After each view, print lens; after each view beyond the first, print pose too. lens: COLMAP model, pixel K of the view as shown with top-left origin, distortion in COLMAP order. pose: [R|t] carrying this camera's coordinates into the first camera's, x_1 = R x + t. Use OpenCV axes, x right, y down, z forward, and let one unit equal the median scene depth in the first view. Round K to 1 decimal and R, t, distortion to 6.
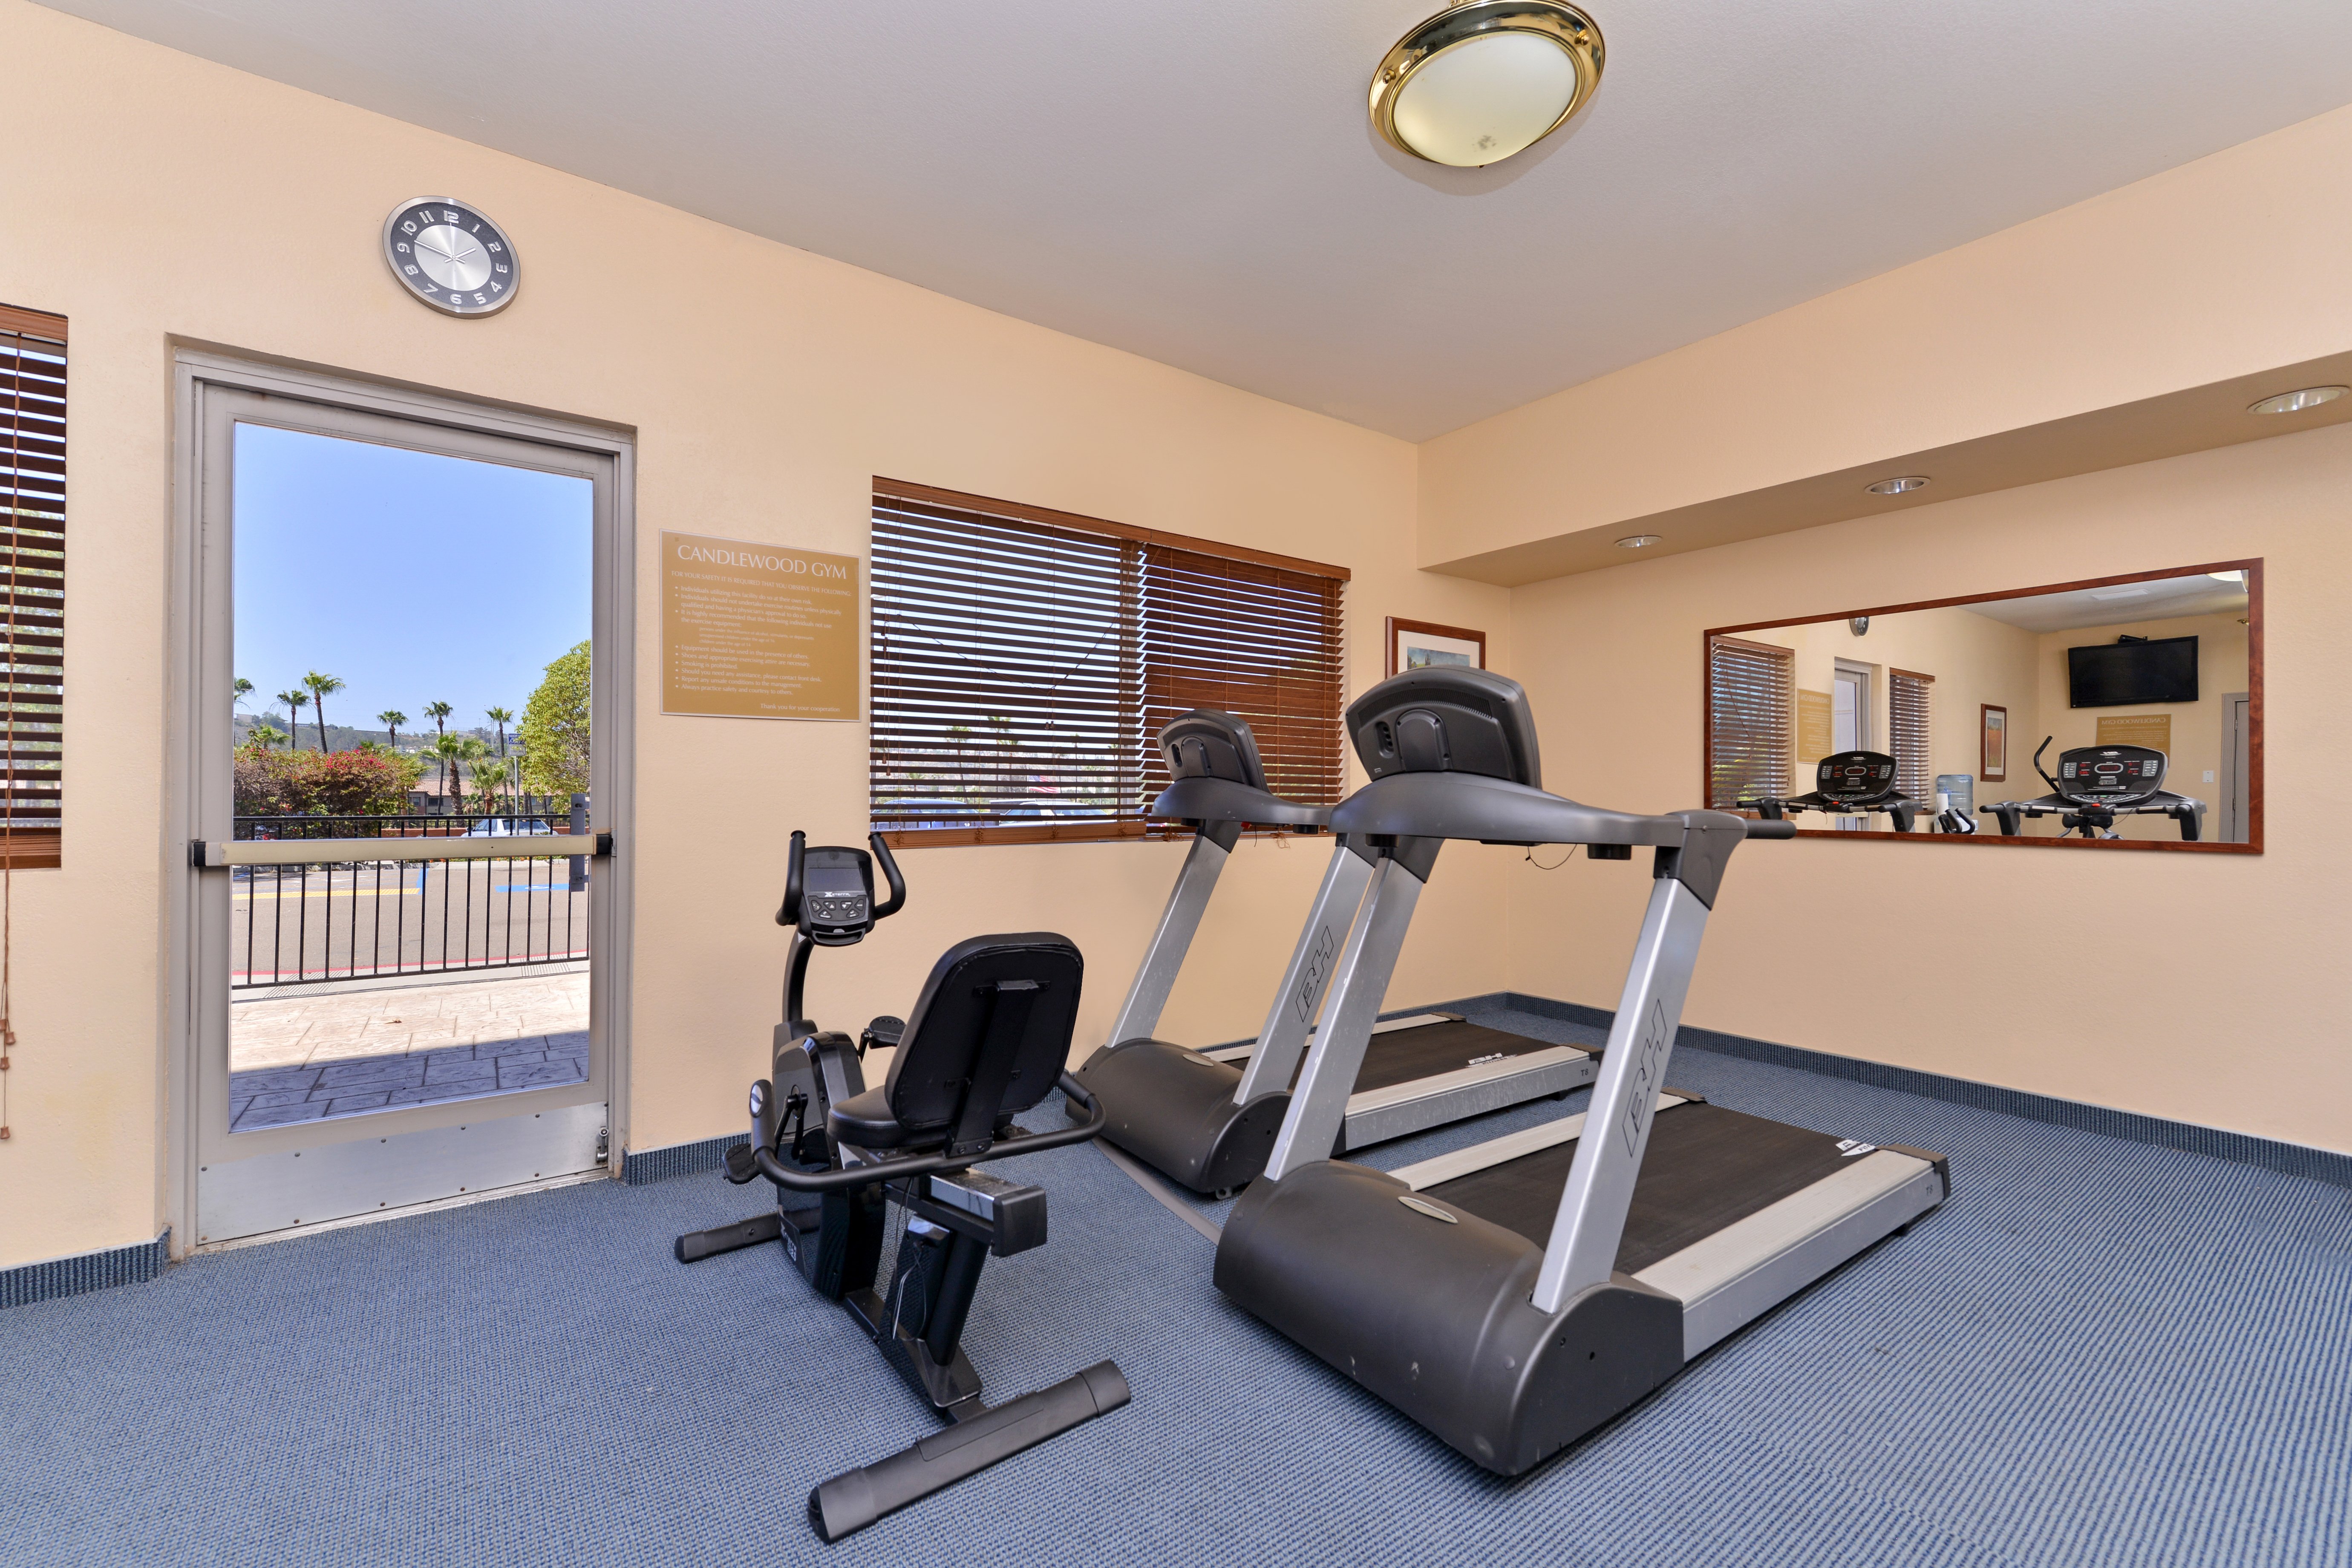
lens RADIAL K [[979.6, 0, 1174.2], [0, 979.6, 779.6], [0, 0, 1]] dist [-0.000283, 0.000338]
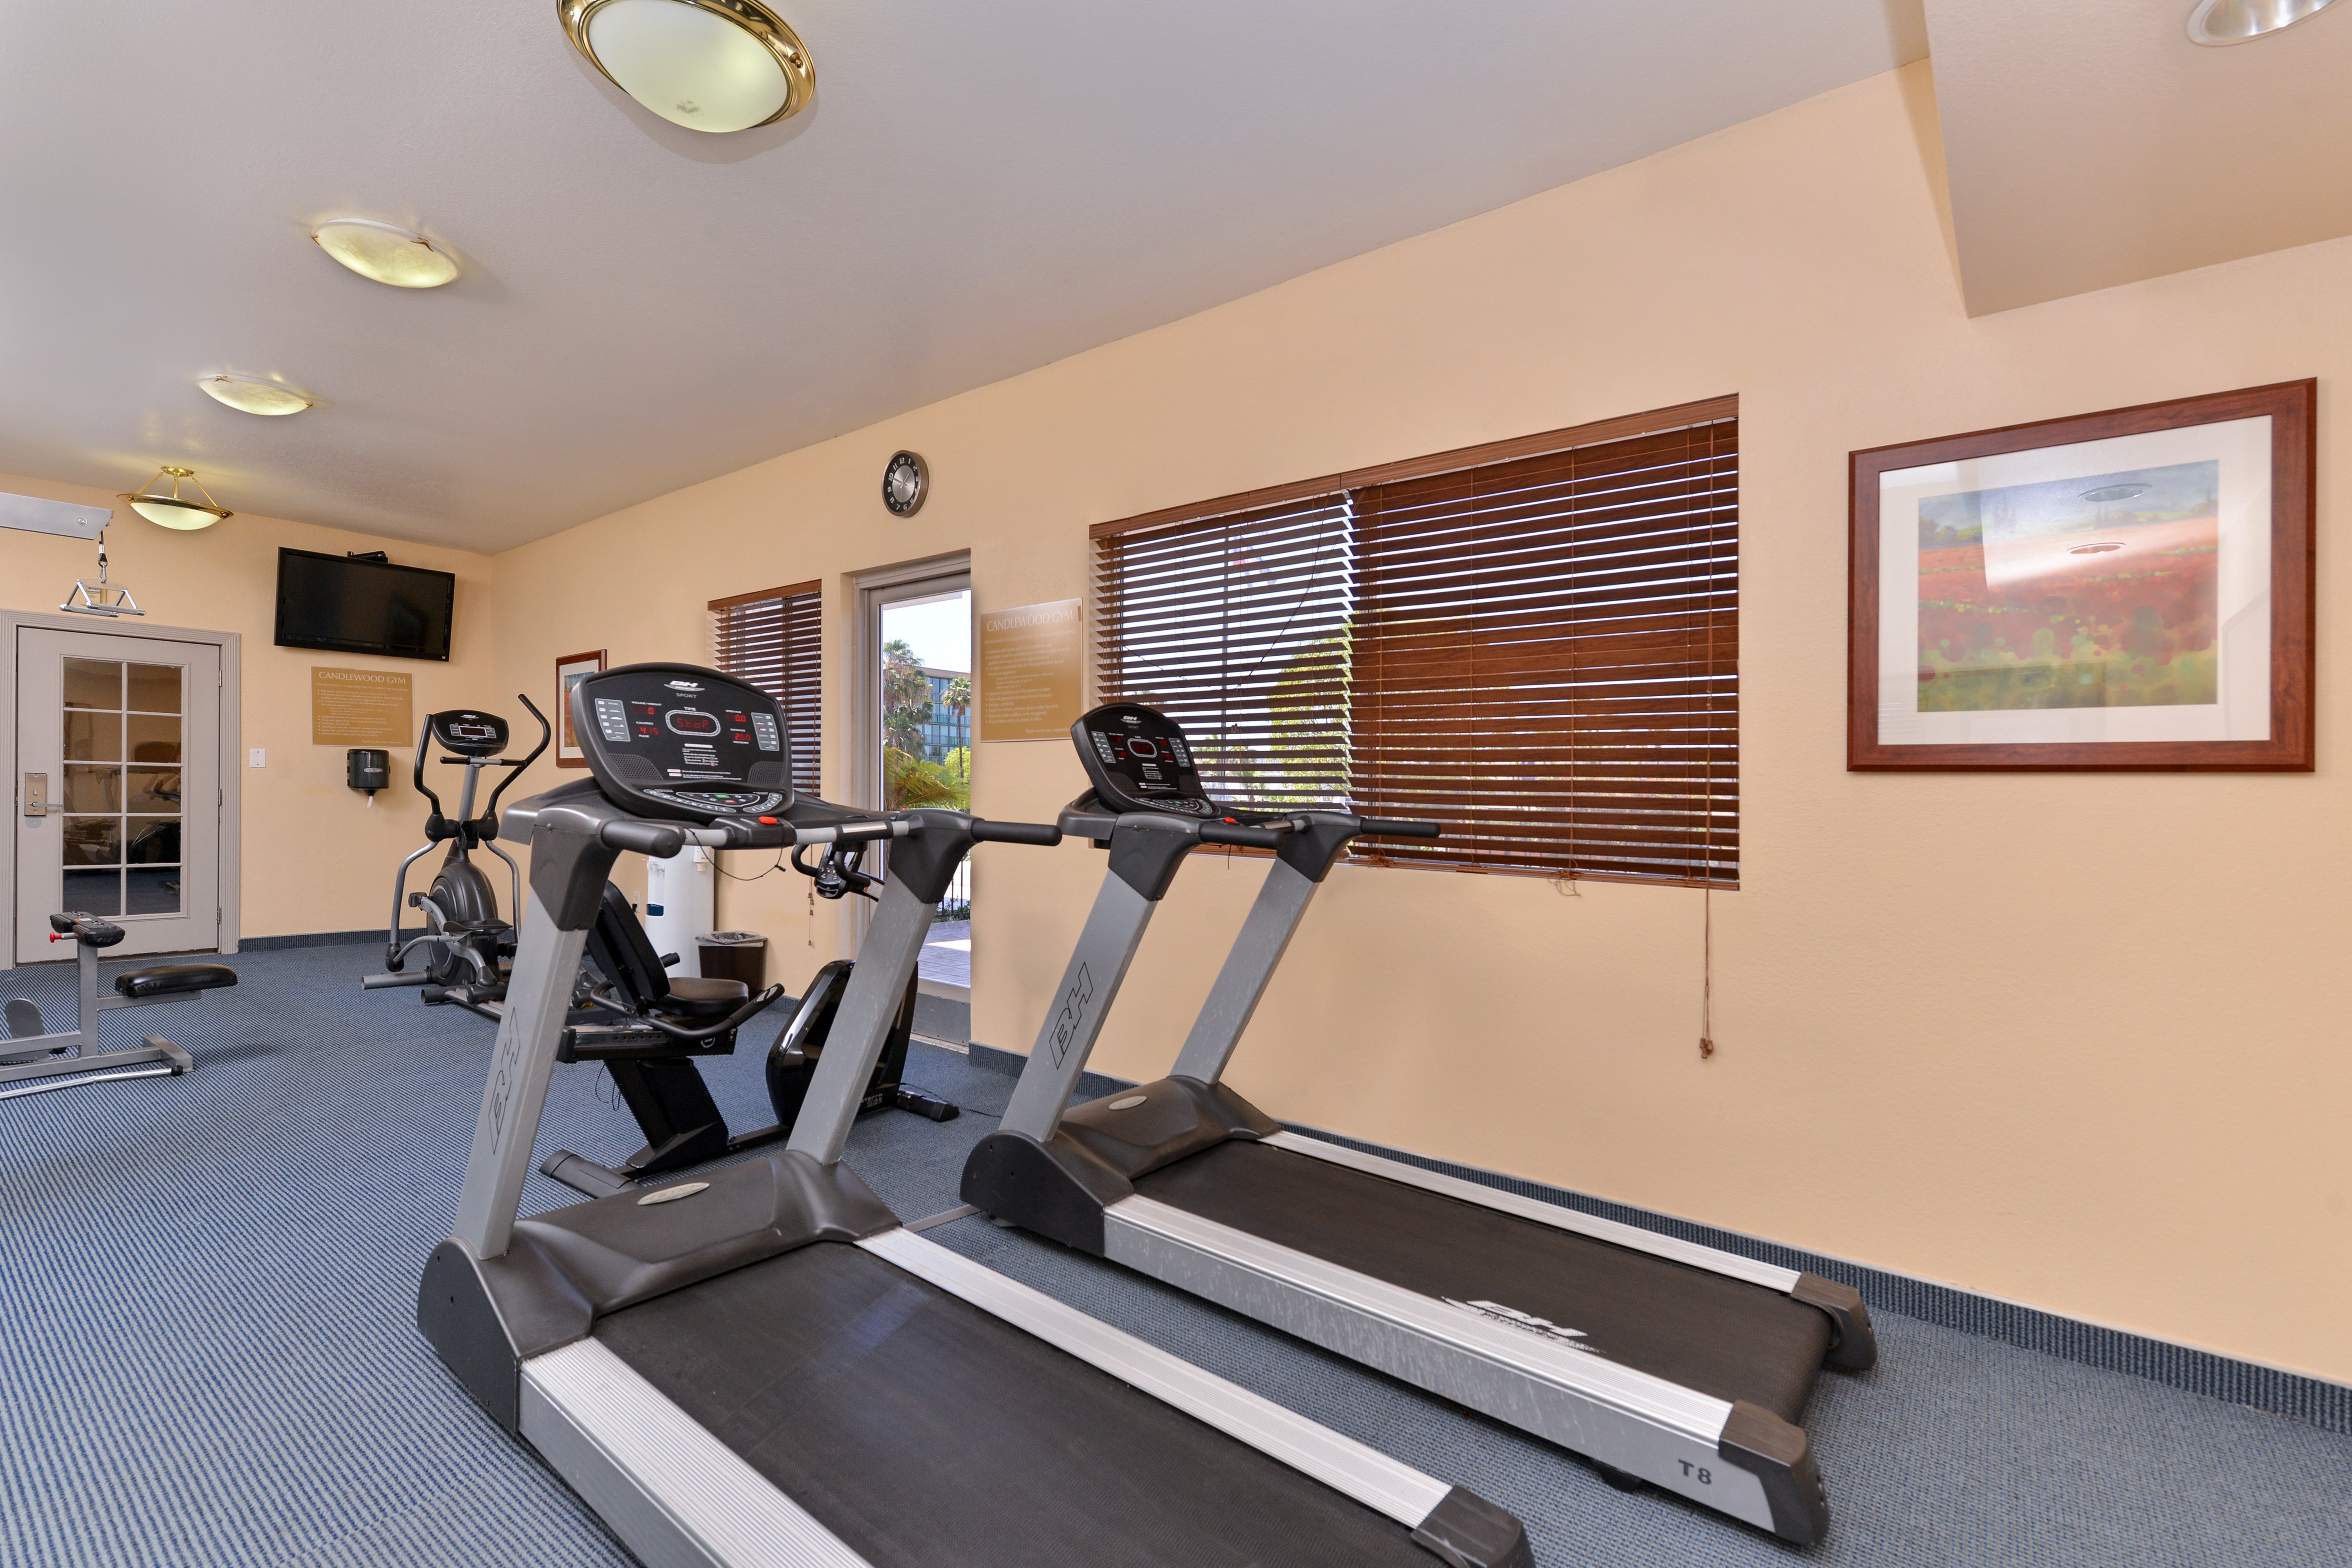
lens RADIAL K [[1082.7, 0, 1173.9], [0, 1082.7, 795.6], [0, 0, 1]] dist [0.003167, 0.000009]
pose [[0.244913, -0.000514, -0.969545, 1.014520], [-0.005343, 0.999984, -0.001880, 0.012068], [0.969530, 0.005640, 0.244906, 0.828127]]
